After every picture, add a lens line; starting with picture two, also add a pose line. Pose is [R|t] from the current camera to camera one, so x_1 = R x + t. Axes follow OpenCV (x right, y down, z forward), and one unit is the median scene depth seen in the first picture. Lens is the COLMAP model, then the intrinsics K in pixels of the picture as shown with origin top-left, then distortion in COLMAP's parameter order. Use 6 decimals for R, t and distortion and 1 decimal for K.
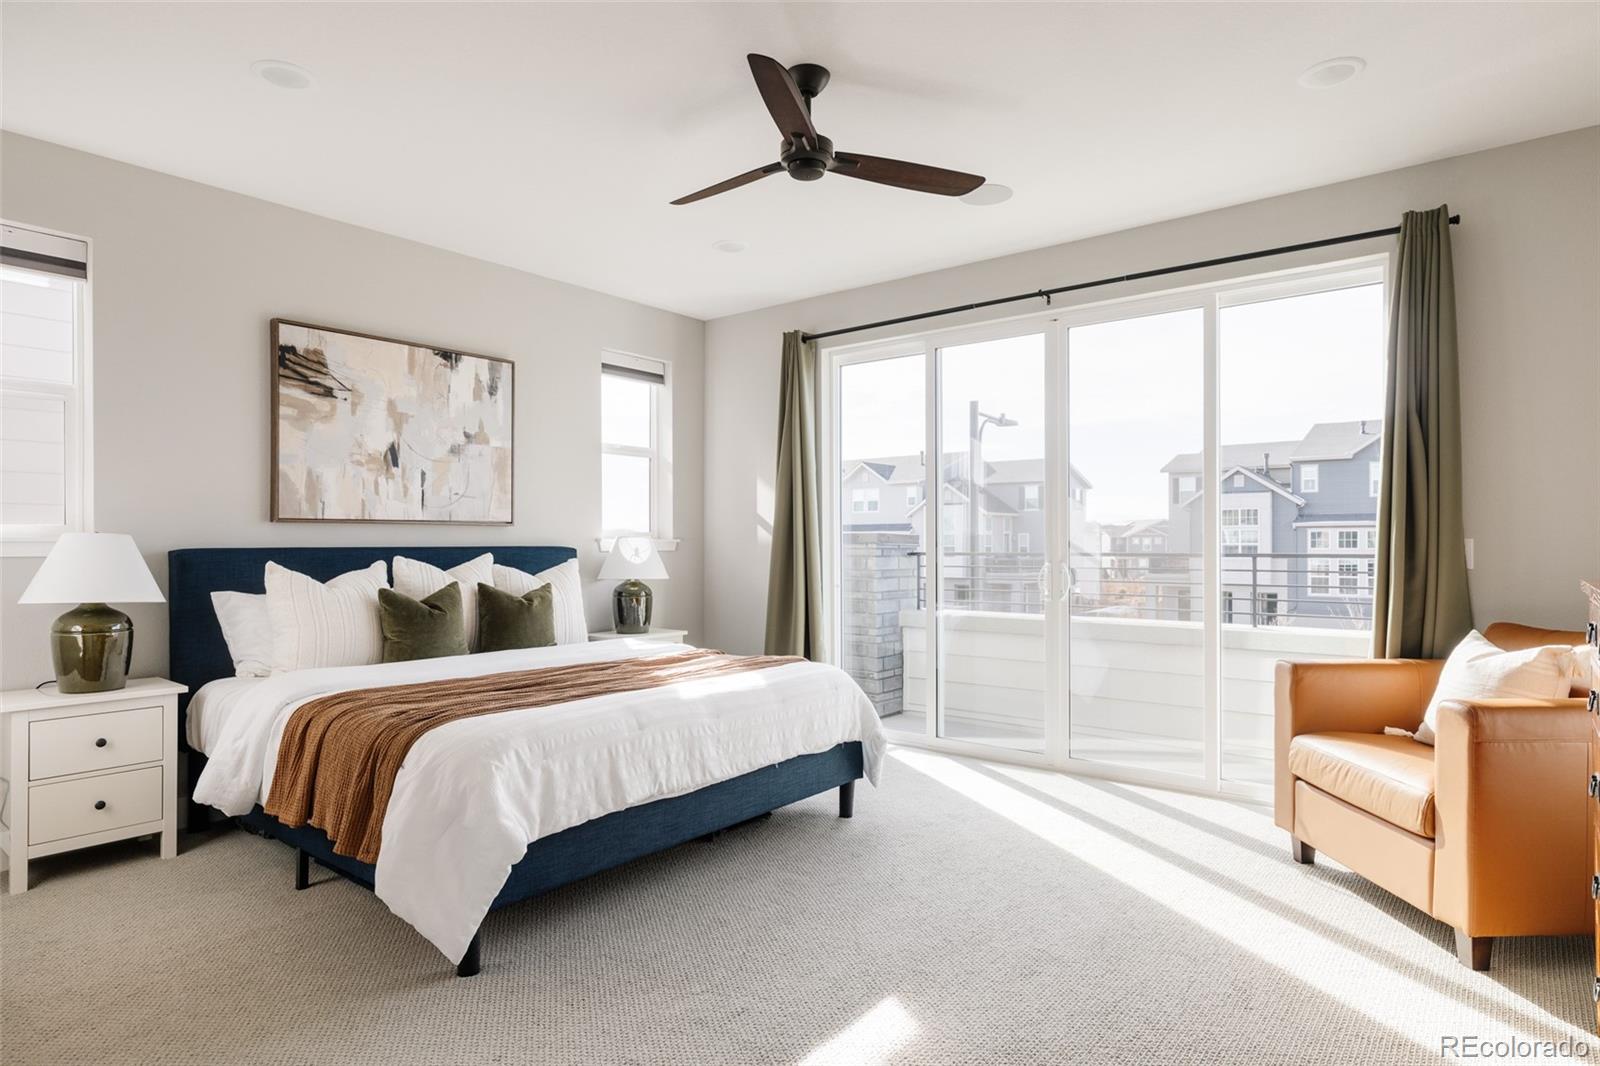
lens RADIAL K [[909.5, 0, 798.9], [0, 909.5, 543.5], [0, 0, 1]] dist [0.004578, -0.001149]
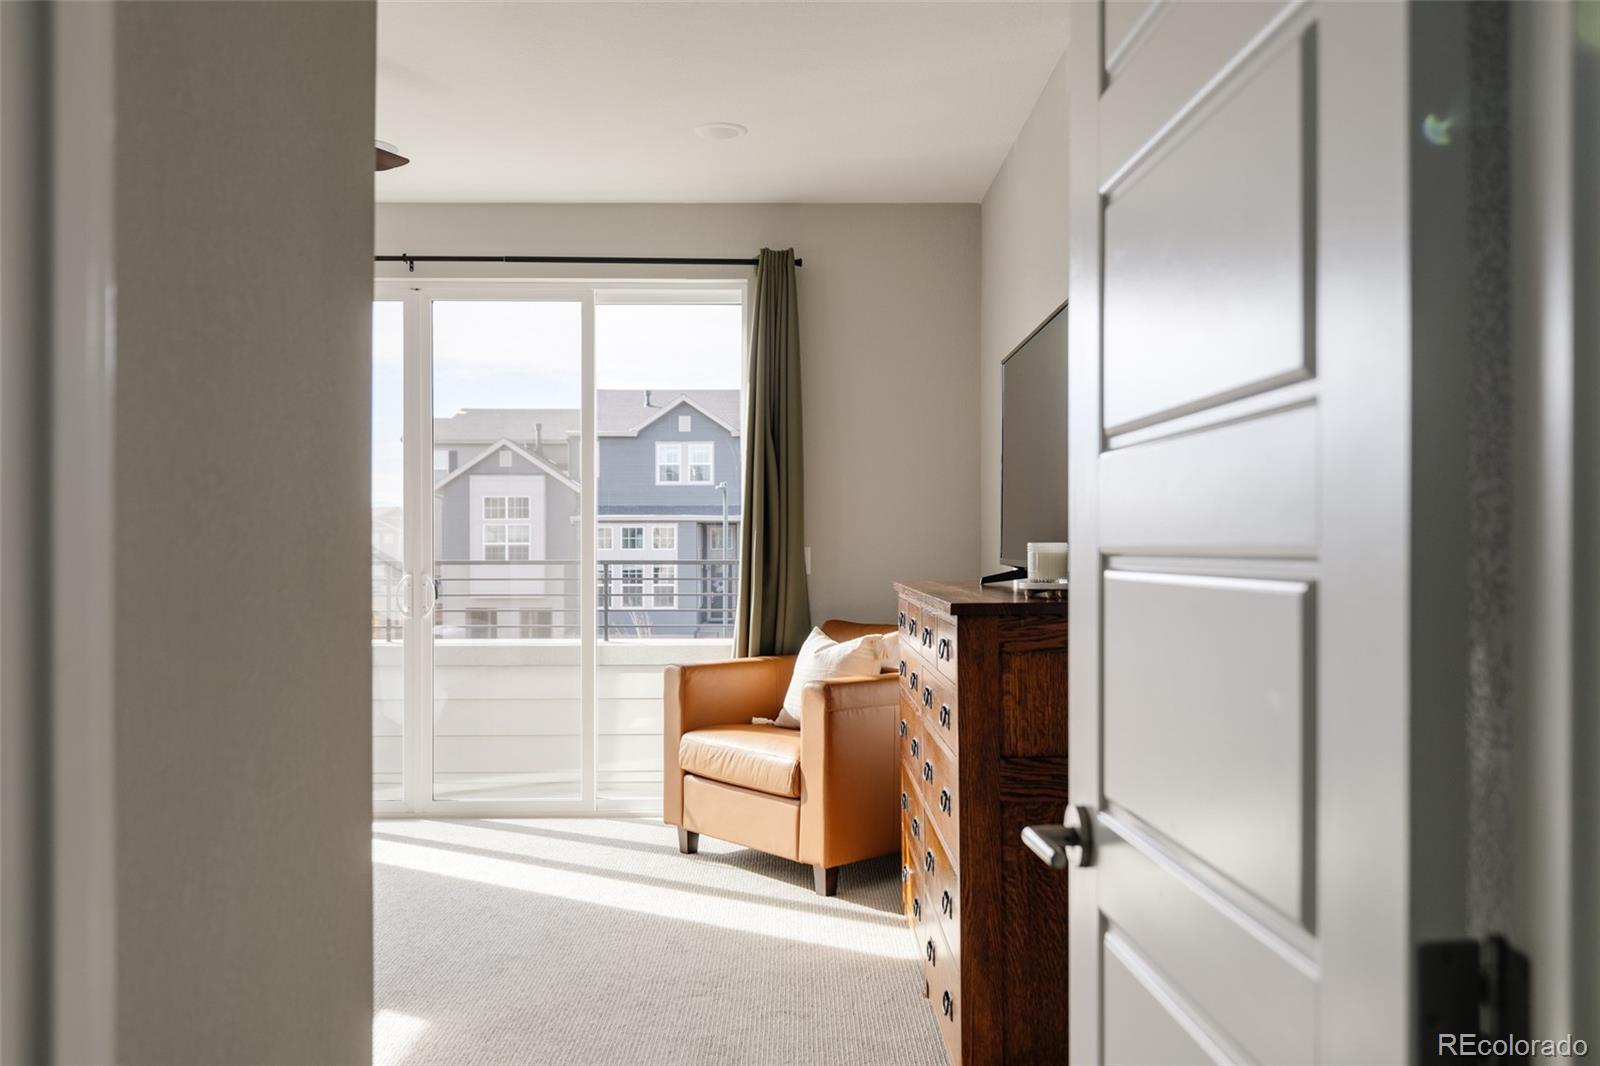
lens RADIAL K [[2030.5, 0, 800.0], [0, 2030.5, 533.0], [0, 0, 1]] dist [0.006785, 0.017344]
pose [[0.754614, -0.002356, 0.656165, -0.906147], [-0.000428, 0.999992, 0.004083, -0.032206], [-0.656169, -0.003362, 0.754607, -0.874278]]
